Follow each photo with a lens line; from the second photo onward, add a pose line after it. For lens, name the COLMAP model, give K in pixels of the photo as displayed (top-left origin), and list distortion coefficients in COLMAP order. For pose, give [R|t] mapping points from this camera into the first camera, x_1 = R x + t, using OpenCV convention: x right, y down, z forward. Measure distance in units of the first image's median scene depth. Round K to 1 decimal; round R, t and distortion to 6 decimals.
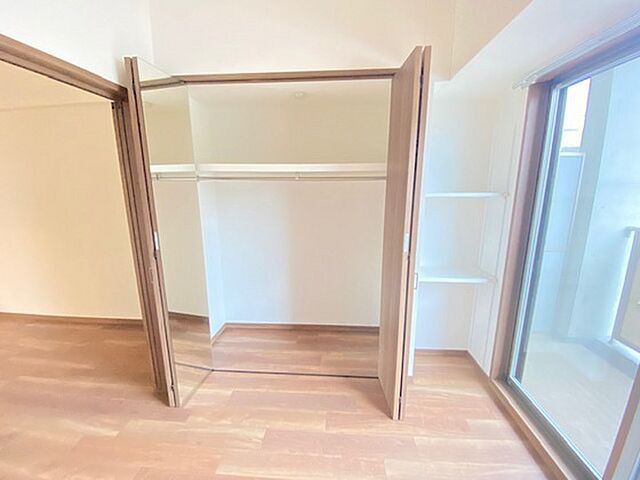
lens RADIAL K [[265.2, 0, 322.9], [0, 265.2, 237.8], [0, 0, 1]] dist [-0.011178, -0.000388]
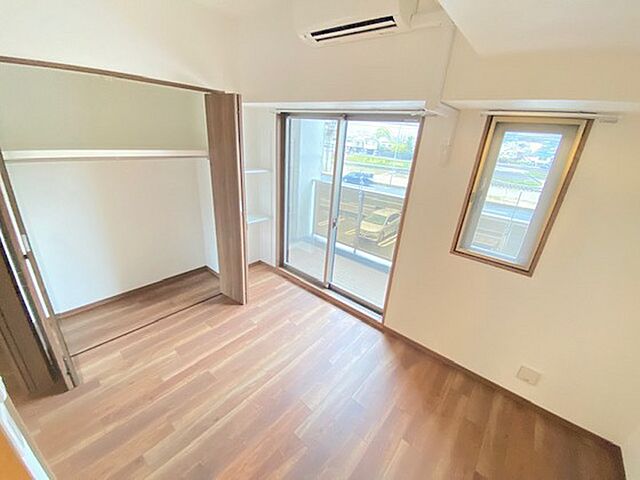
lens RADIAL K [[265.2, 0, 322.9], [0, 265.2, 237.8], [0, 0, 1]] dist [-0.011178, -0.000388]
pose [[0.587666, -0.251965, 0.768871, -0.551932], [0.082498, 0.963982, 0.252849, -0.129127], [-0.804887, -0.085160, 0.587286, -0.363000]]
